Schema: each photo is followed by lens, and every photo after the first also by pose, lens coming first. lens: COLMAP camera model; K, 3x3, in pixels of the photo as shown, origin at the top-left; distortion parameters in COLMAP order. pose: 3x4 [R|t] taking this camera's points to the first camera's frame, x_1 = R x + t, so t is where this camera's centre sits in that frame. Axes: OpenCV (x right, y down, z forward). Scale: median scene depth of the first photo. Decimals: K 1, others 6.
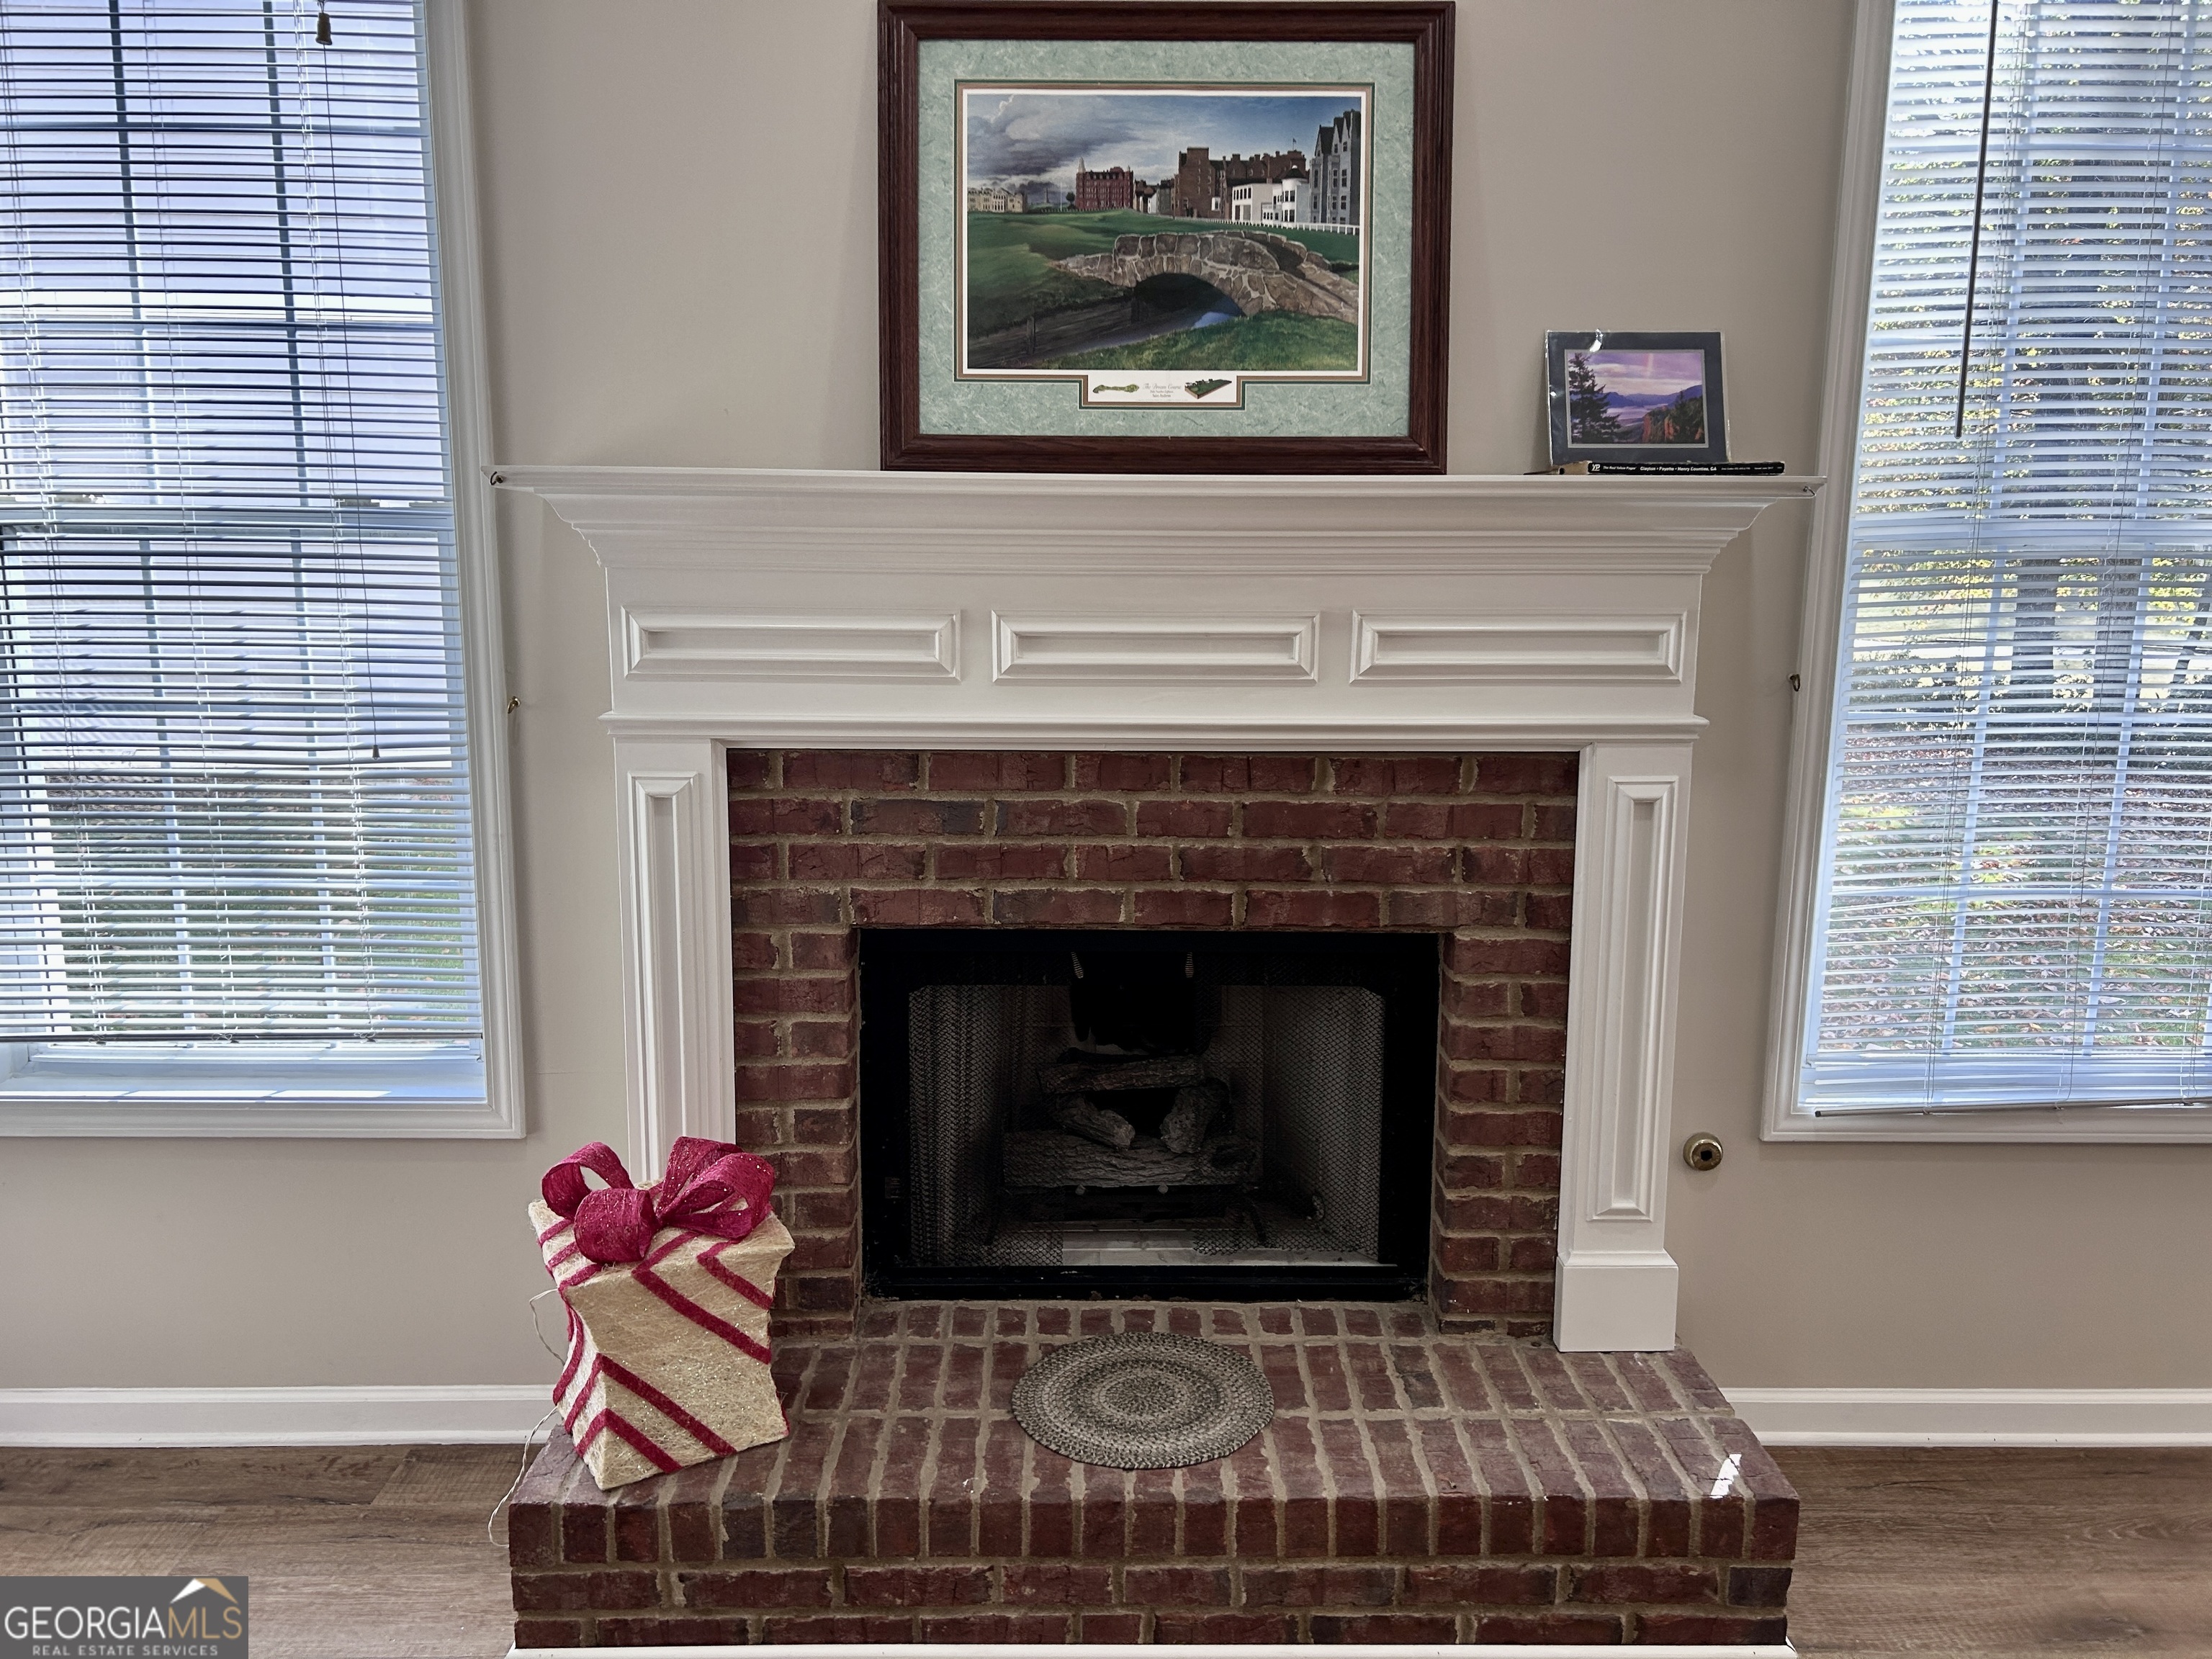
lens RADIAL K [[1701.5, 0, 1105.1], [0, 1701.5, 778.4], [0, 0, 1]] dist [0.046149, -0.134664]
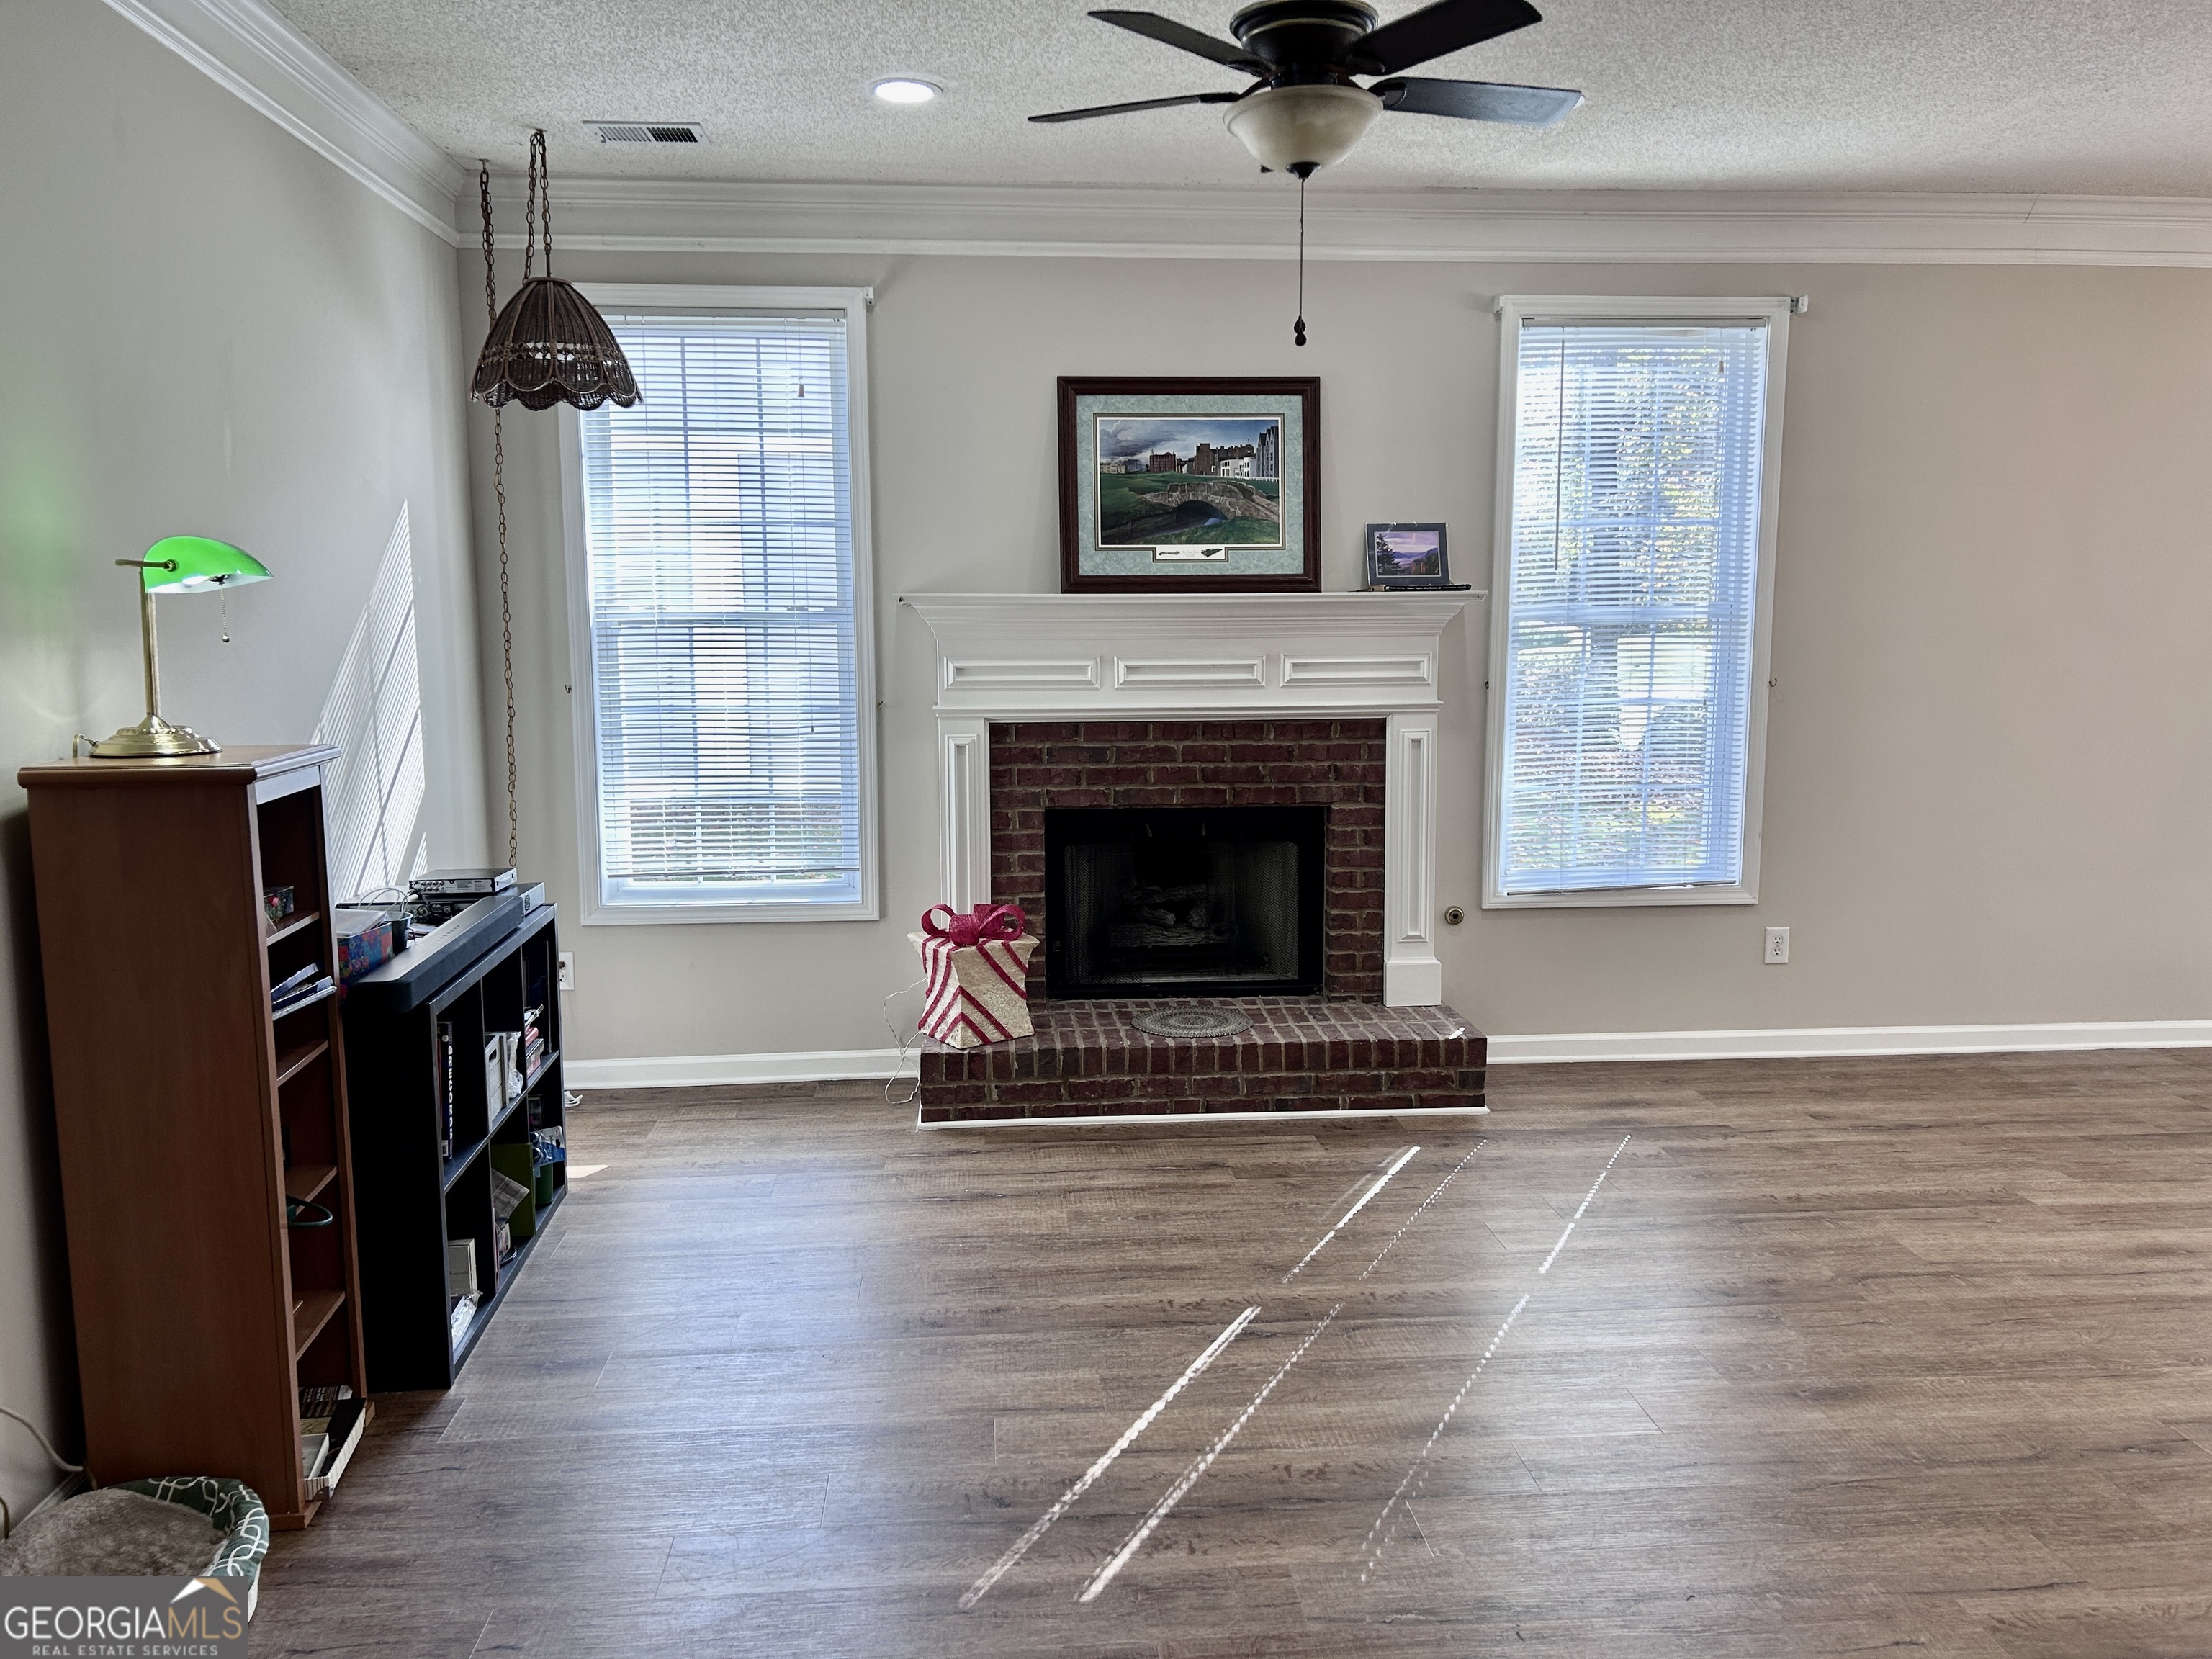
lens RADIAL K [[1701.5, 0, 1105.1], [0, 1701.5, 778.4], [0, 0, 1]] dist [0.046149, -0.134664]
pose [[0.997757, -0.018717, 0.064270, -0.218620], [0.021238, 0.999022, -0.038779, 0.138603], [-0.063481, 0.040057, 0.997179, -1.135149]]
